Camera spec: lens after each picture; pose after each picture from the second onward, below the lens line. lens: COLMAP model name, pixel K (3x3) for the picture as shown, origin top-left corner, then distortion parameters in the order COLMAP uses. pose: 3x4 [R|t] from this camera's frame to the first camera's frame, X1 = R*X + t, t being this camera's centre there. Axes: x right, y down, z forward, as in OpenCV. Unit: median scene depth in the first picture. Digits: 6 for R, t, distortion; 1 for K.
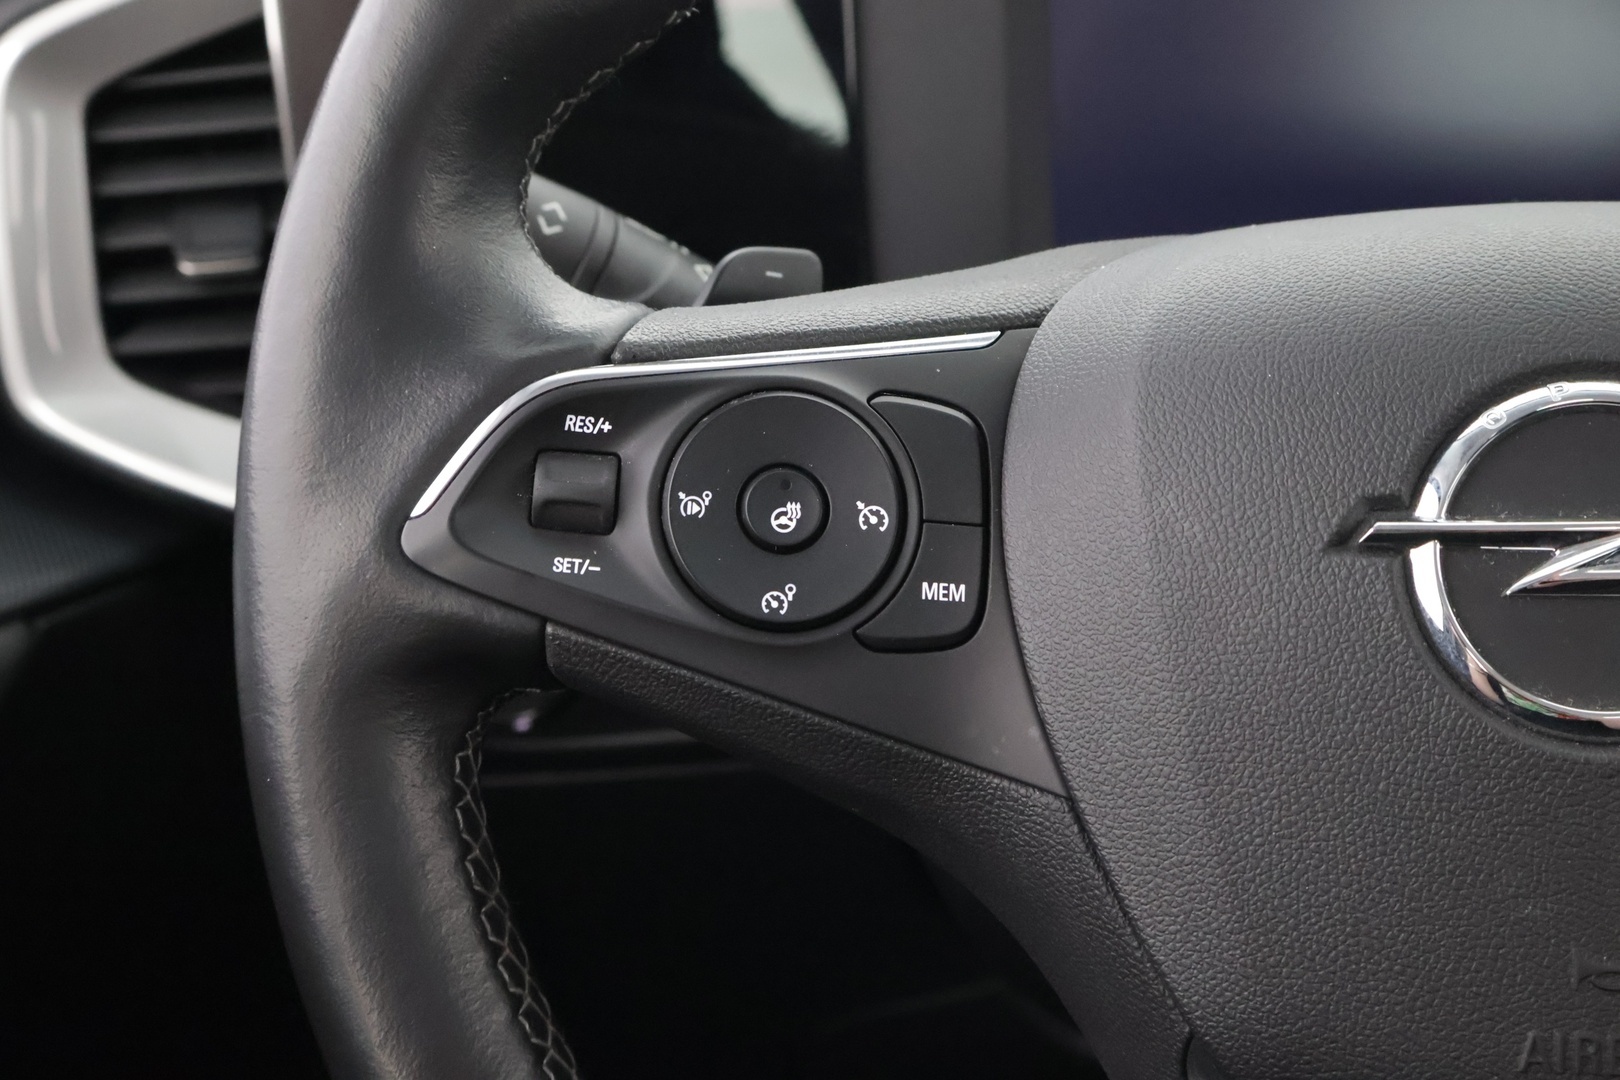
lens RADIAL K [[2063.6, 0, 806.6], [0, 2063.6, 543.1], [0, 0, 1]] dist [0.003079, 0.000000]
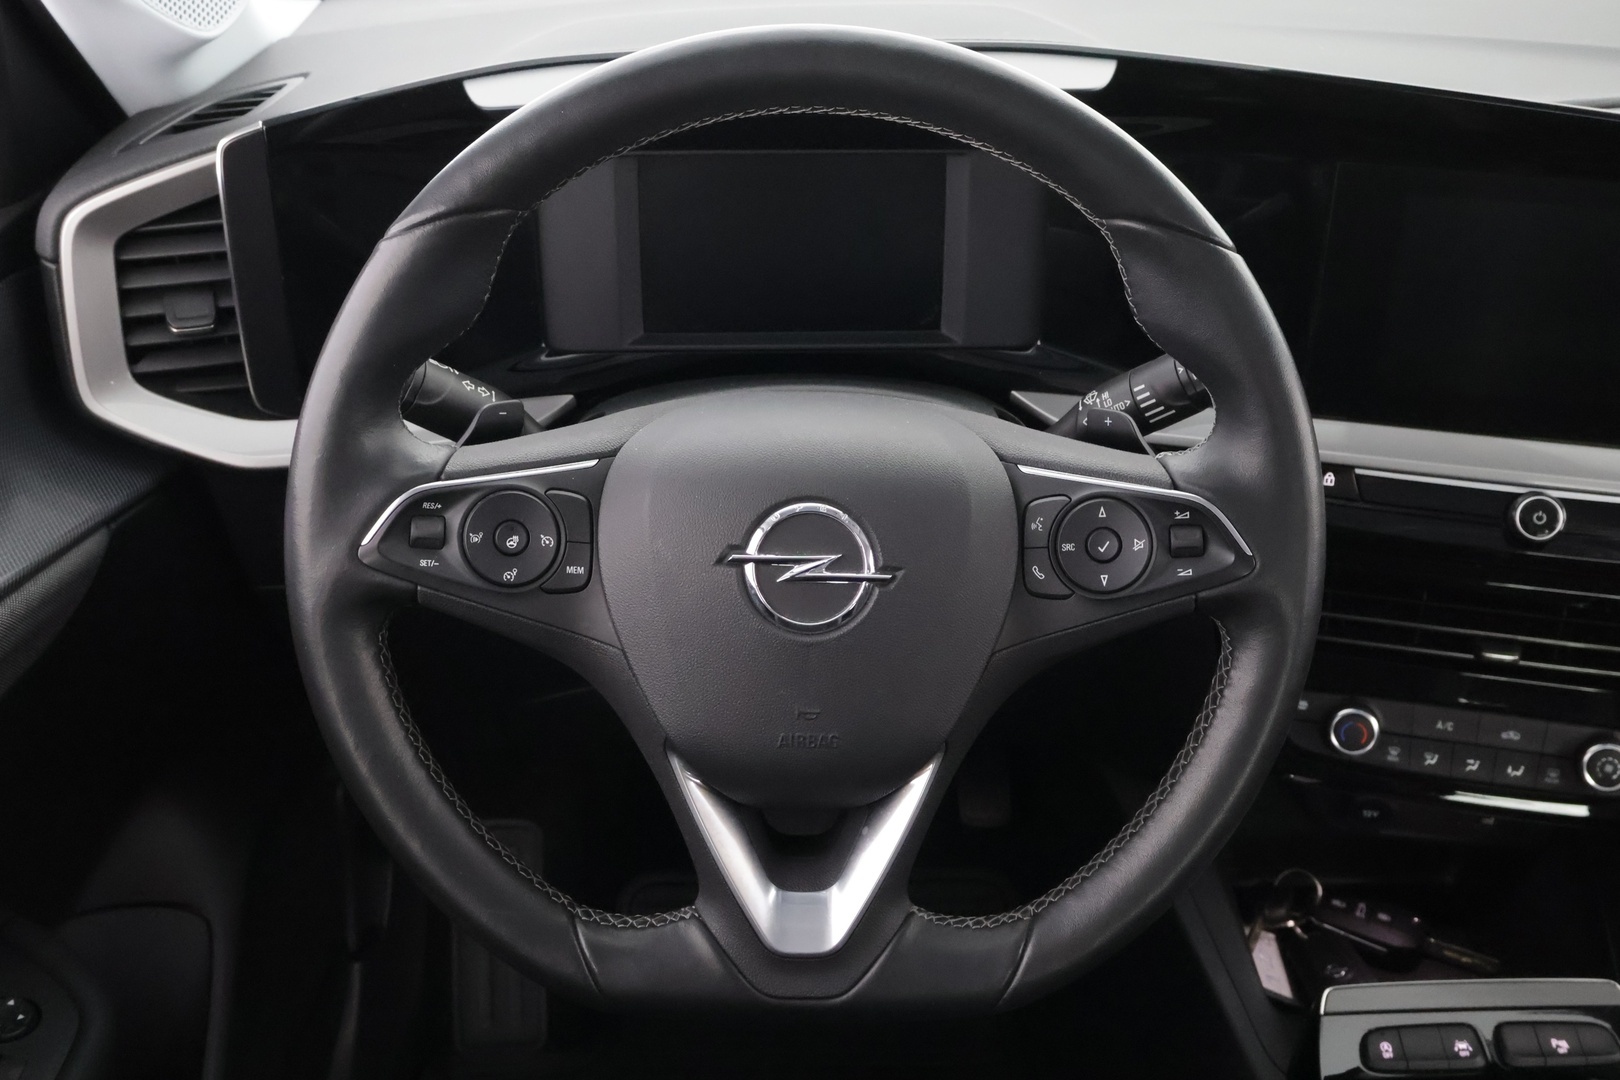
lens RADIAL K [[1742.8, 0, 798.2], [0, 1742.8, 546.6], [0, 0, 1]] dist [-0.001988, 0.000000]
pose [[0.984771, -0.012707, 0.173389, -0.035818], [-0.016752, 0.985750, 0.167382, -0.371746], [-0.173045, -0.167738, 0.970525, -1.143584]]
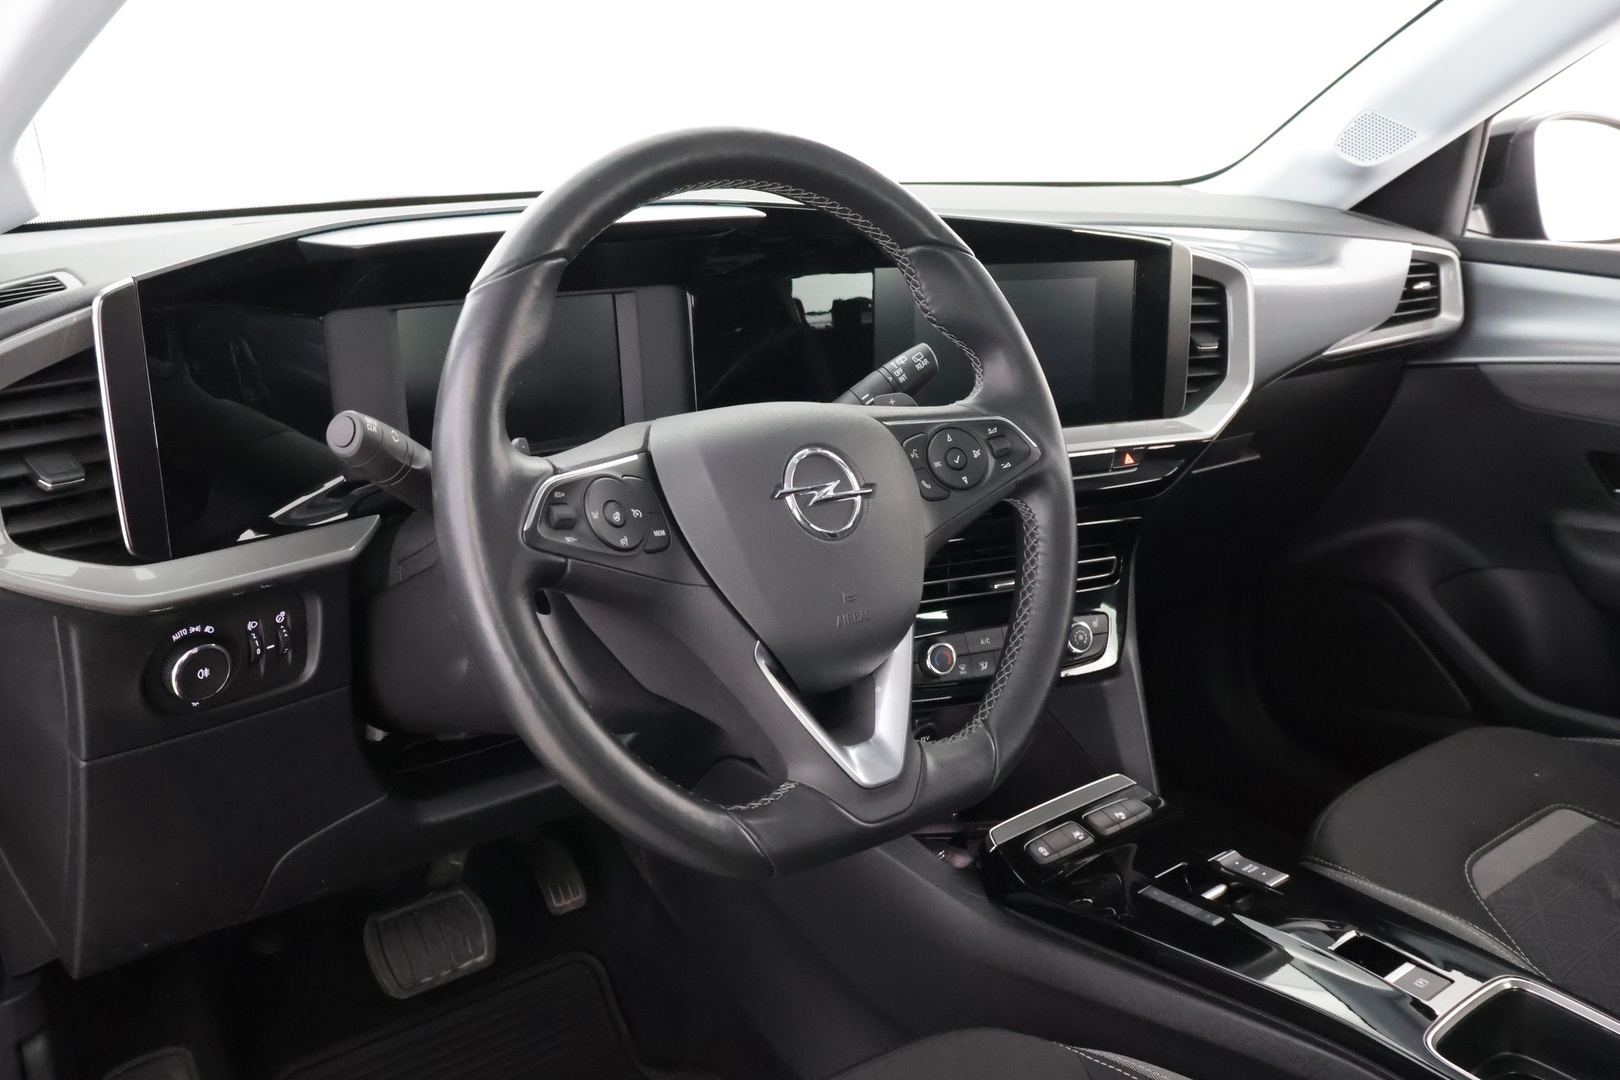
lens RADIAL K [[1444.7, 0, 817.9], [0, 1444.7, 533.2], [0, 0, 1]] dist [0.035409, 0.010140]
pose [[0.670383, -0.126146, 0.731214, -1.430944], [0.181083, 0.983461, 0.003644, 0.060828], [-0.719580, 0.129968, 0.682138, -0.731731]]
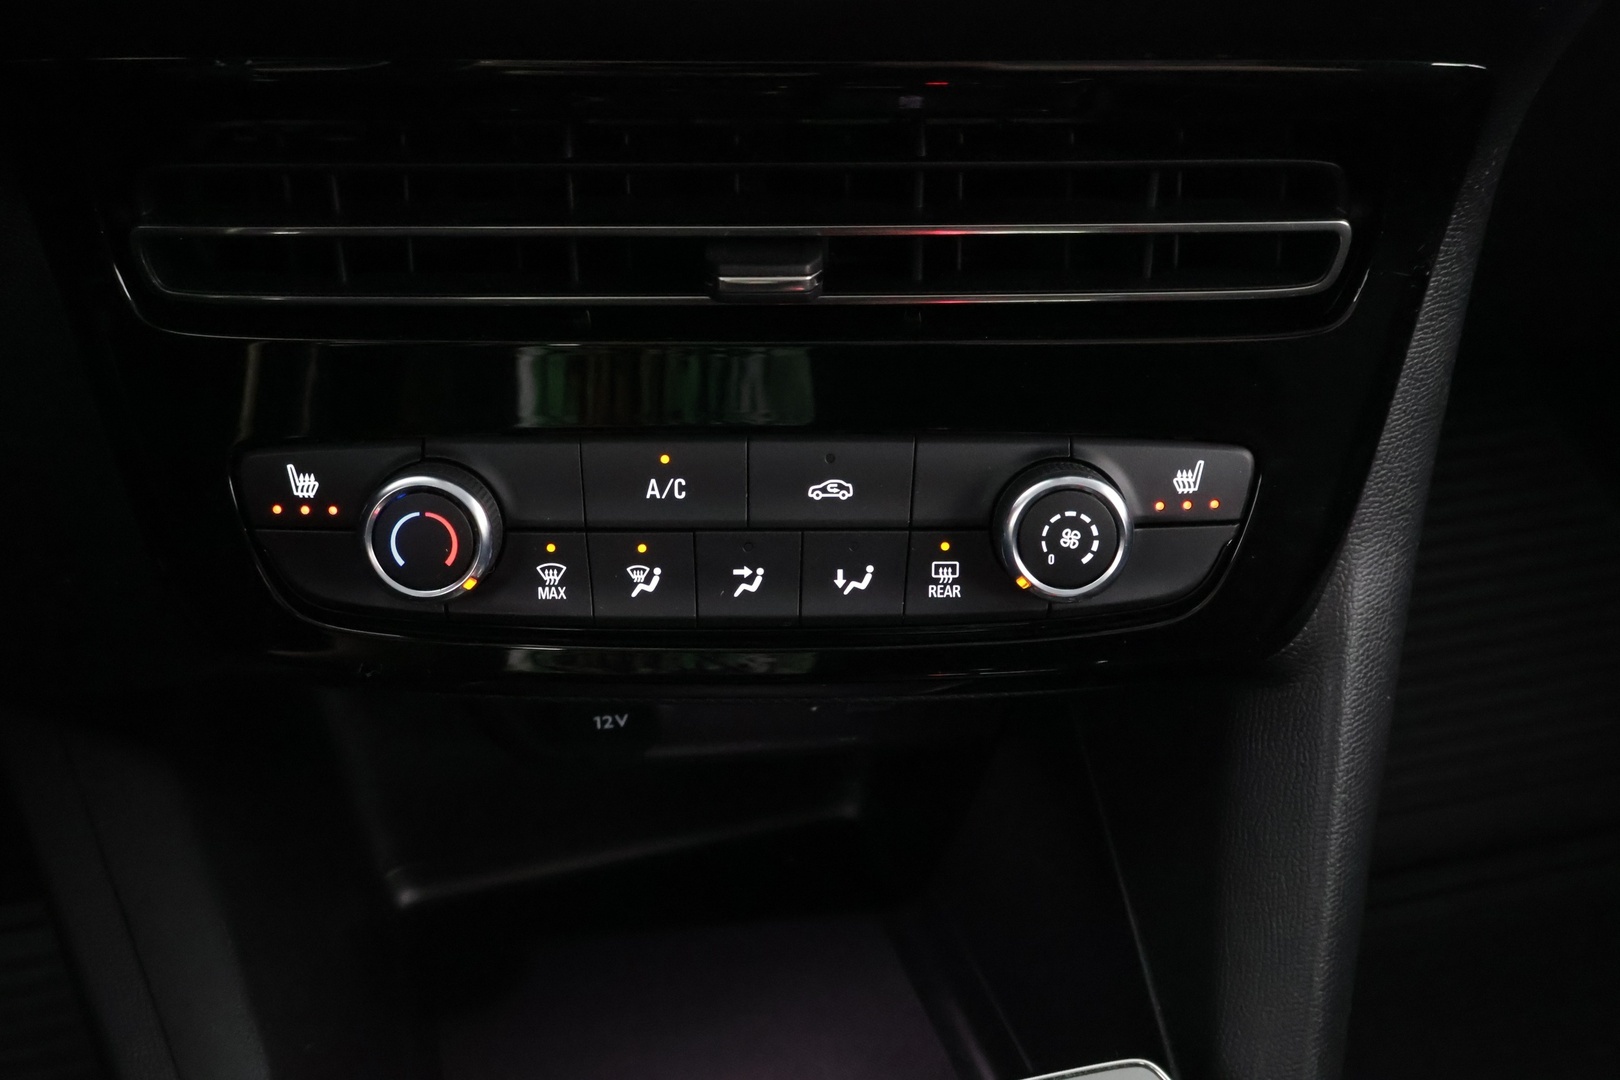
lens RADIAL K [[1742.8, 0, 811.6], [0, 1742.8, 539.9], [0, 0, 1]] dist [-0.001988, 0.000000]
pose [[0.909913, -0.154752, 0.384852, 1.249753], [0.065315, 0.969680, 0.235490, 0.199366], [-0.409626, -0.189138, 0.892431, 0.498395]]
